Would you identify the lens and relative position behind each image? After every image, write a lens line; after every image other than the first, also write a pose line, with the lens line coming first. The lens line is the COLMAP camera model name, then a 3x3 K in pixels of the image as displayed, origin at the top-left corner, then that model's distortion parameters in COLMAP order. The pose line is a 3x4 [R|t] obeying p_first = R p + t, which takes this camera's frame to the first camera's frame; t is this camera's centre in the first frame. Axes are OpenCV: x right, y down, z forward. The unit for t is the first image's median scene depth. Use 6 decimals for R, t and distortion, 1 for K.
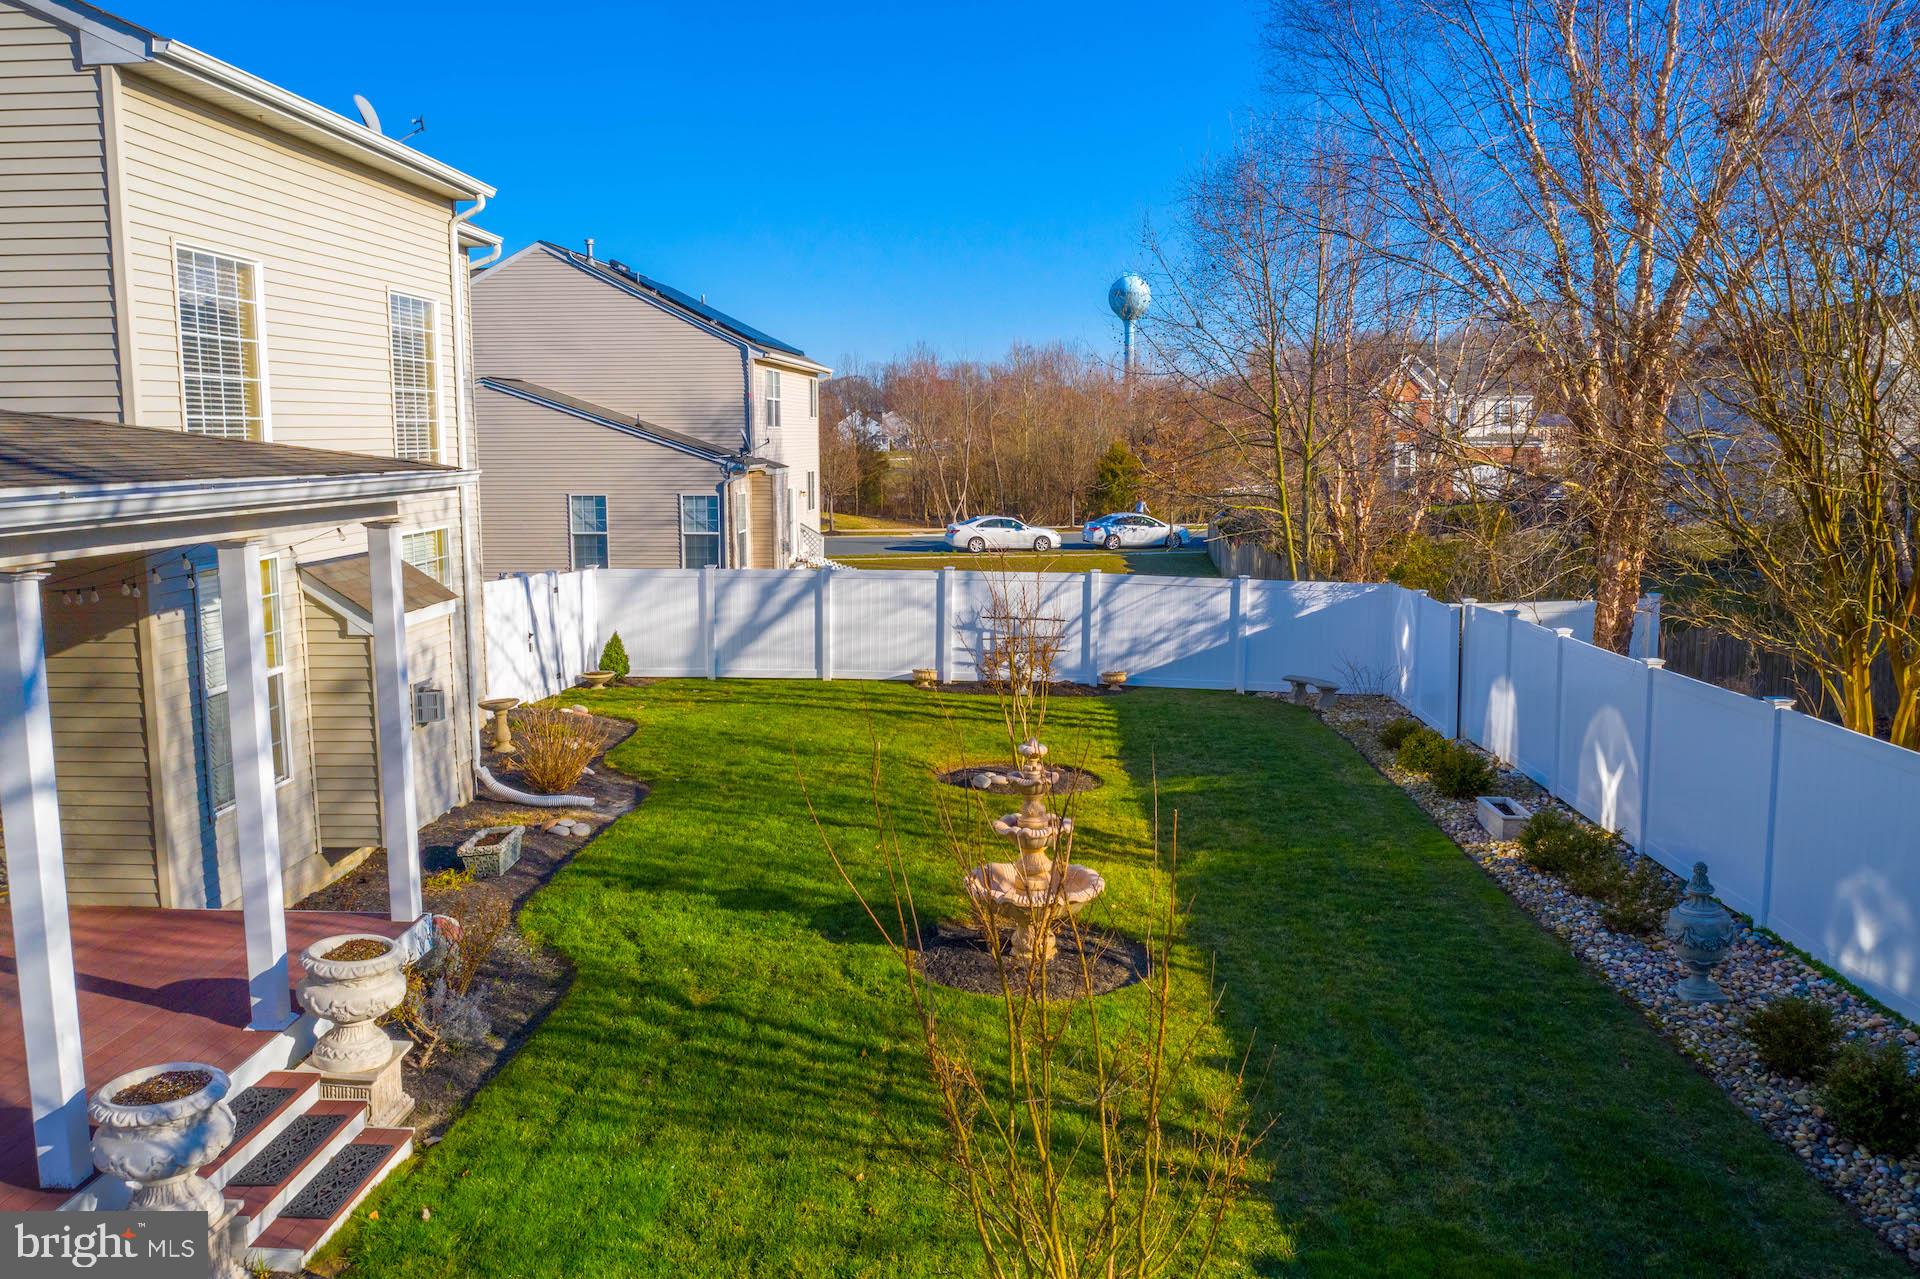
lens RADIAL K [[1502.4, 0, 958.4], [0, 1502.4, 644.4], [0, 0, 1]] dist [-0.034577, -0.001323]
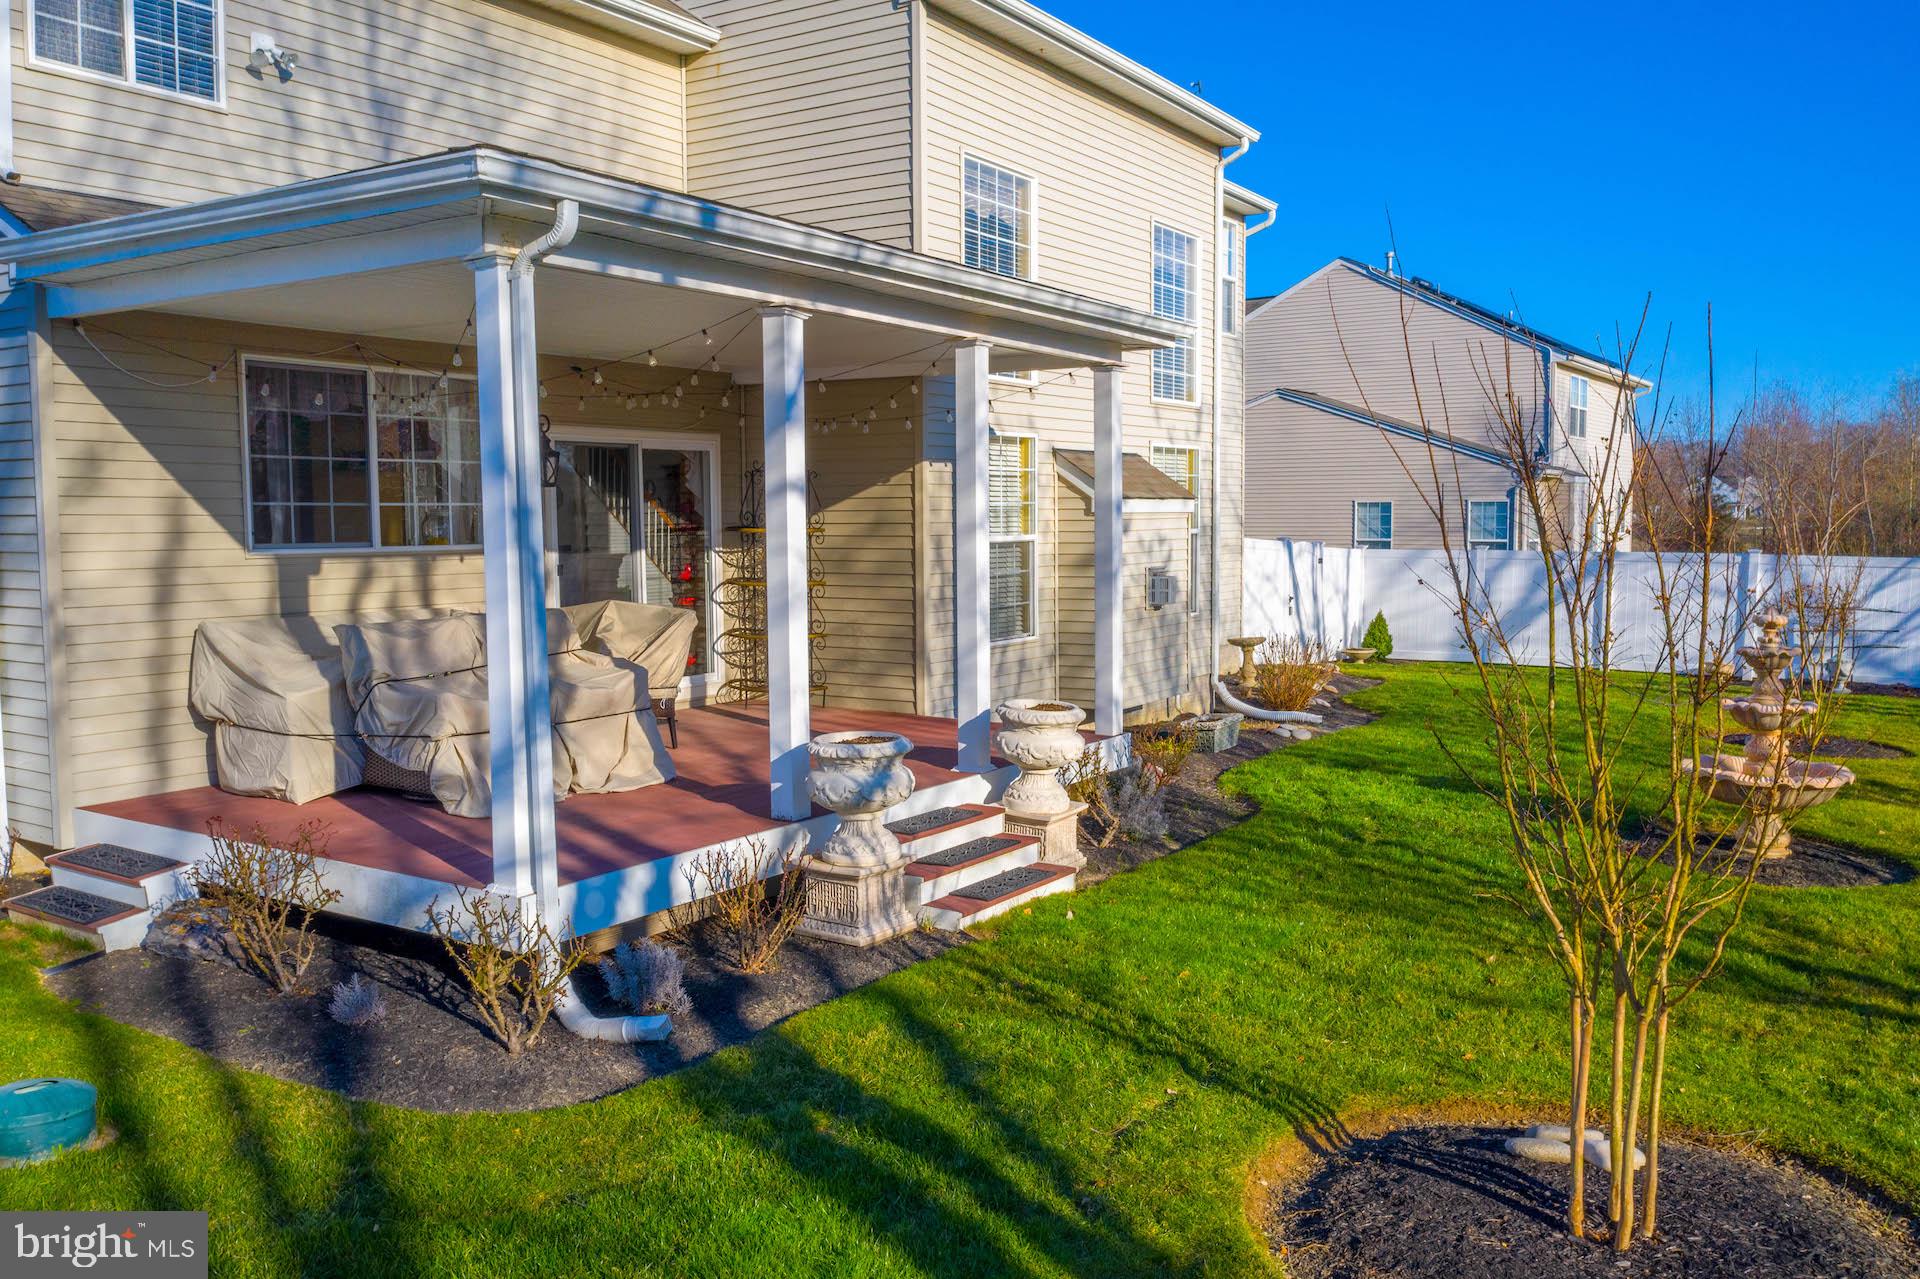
lens RADIAL K [[1502.4, 0, 955.0], [0, 1502.4, 628.8], [0, 0, 1]] dist [-0.034577, -0.001323]
pose [[0.863936, 0.043167, -0.501748, 0.066445], [-0.065480, 0.997490, -0.026930, 0.116342], [0.499327, 0.056120, 0.864594, -0.009220]]
